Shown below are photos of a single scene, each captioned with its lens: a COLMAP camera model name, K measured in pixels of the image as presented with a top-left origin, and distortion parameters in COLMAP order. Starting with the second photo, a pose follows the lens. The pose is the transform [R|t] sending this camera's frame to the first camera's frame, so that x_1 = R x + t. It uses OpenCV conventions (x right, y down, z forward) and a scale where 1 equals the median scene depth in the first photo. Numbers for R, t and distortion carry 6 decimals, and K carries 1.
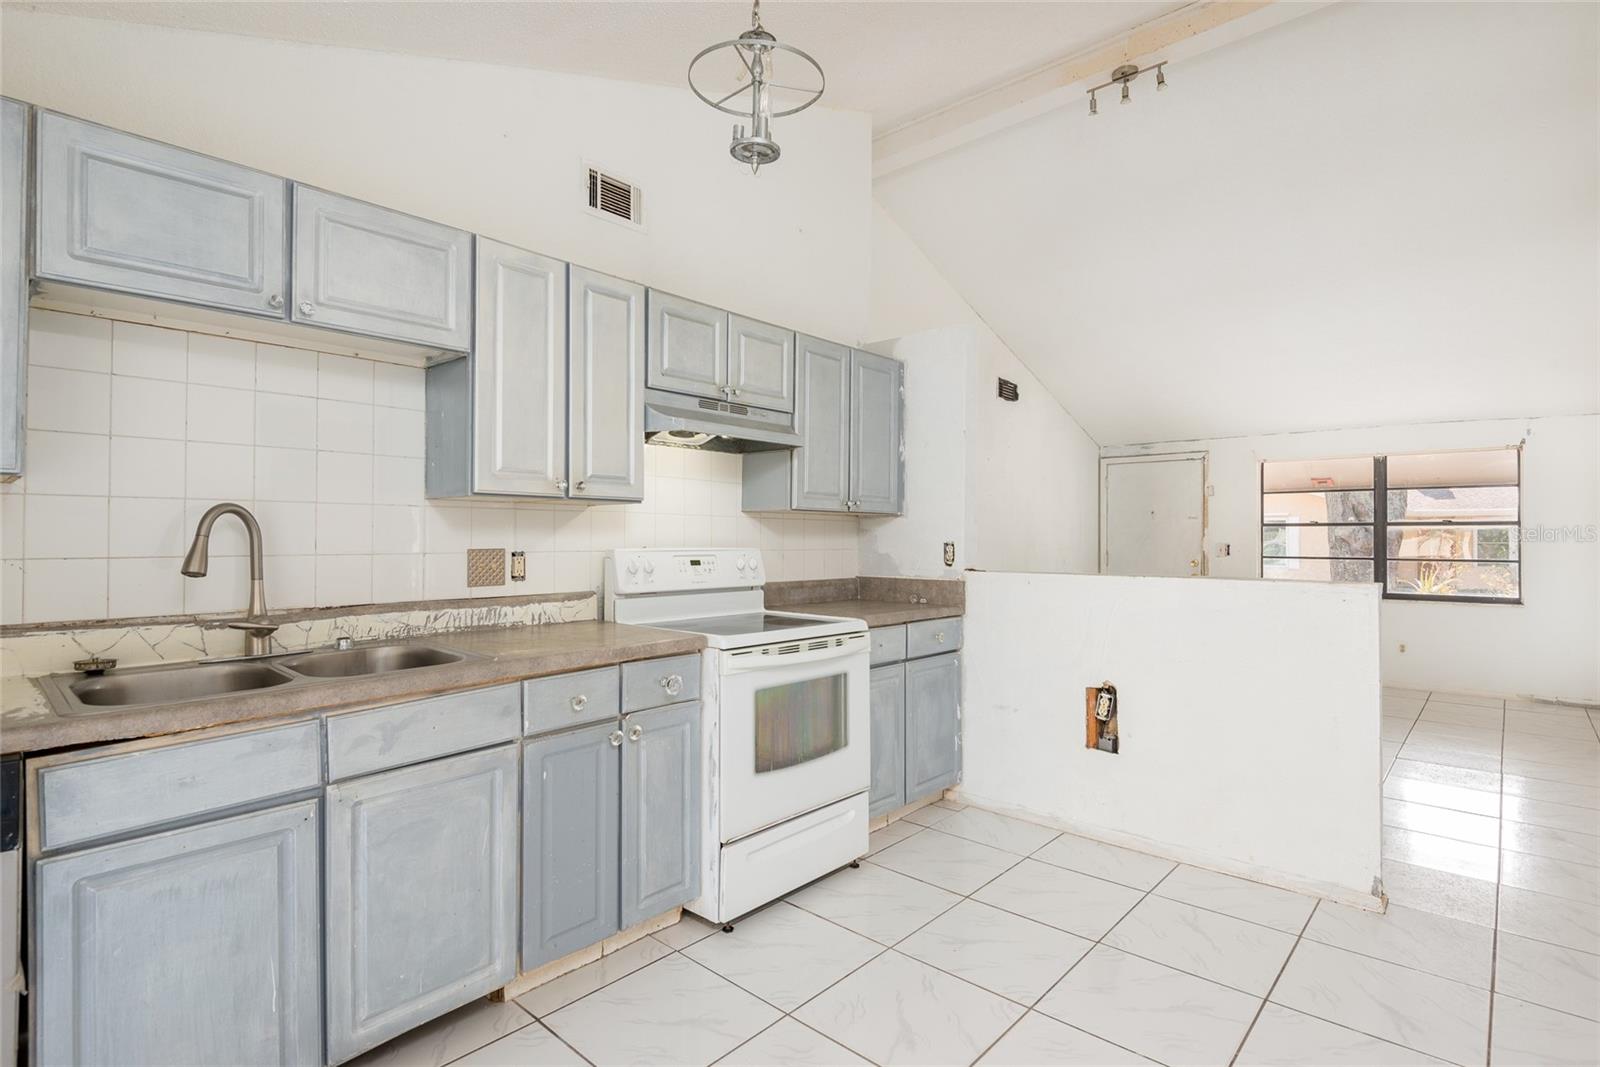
lens RADIAL K [[790.4, 0, 798.2], [0, 790.4, 534.2], [0, 0, 1]] dist [0.018176, -0.001894]
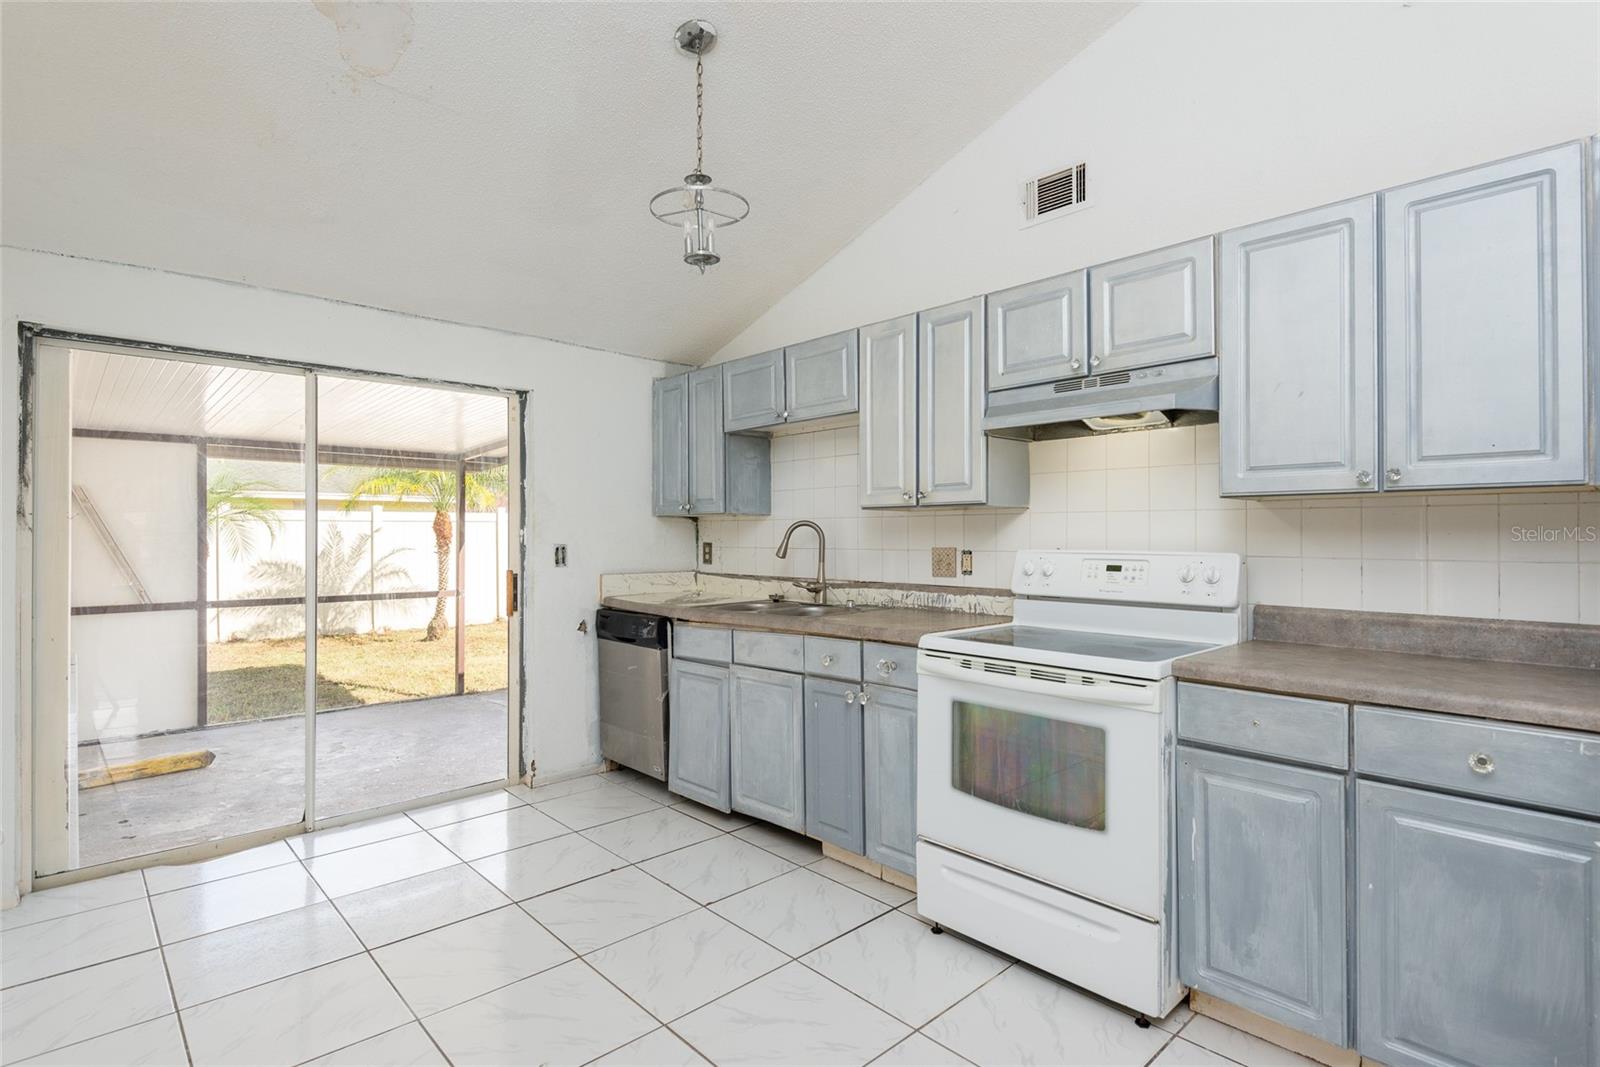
lens RADIAL K [[790.4, 0, 803.1], [0, 790.4, 535.5], [0, 0, 1]] dist [0.018176, -0.001894]
pose [[-0.084548, -0.005689, -0.996403, 0.730468], [0.003814, 0.999975, -0.006033, 0.004908], [0.996412, -0.004311, -0.084524, 0.725915]]
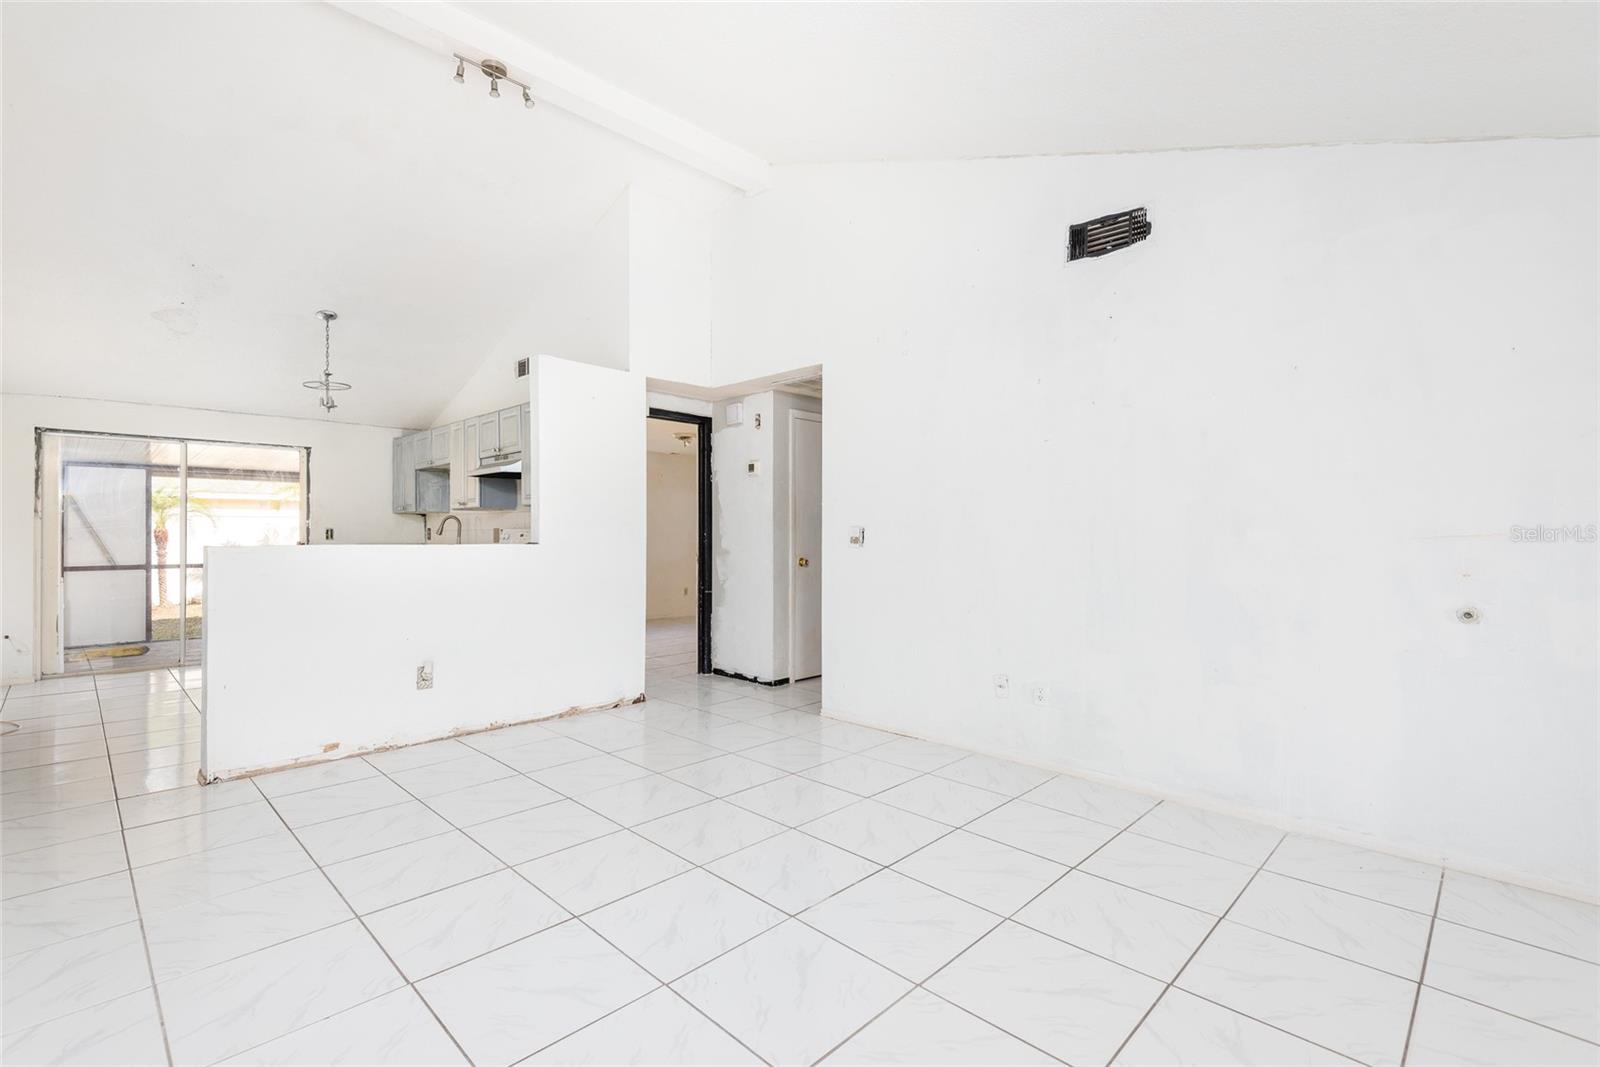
lens RADIAL K [[727.3, 0, 796.8], [0, 727.3, 531.2], [0, 0, 1]] dist [0.016569, 0.000053]
pose [[-0.054539, -0.007160, -0.998486, 1.638402], [0.002462, 0.999970, -0.007305, 0.039252], [0.998509, -0.002857, -0.054519, 1.761994]]
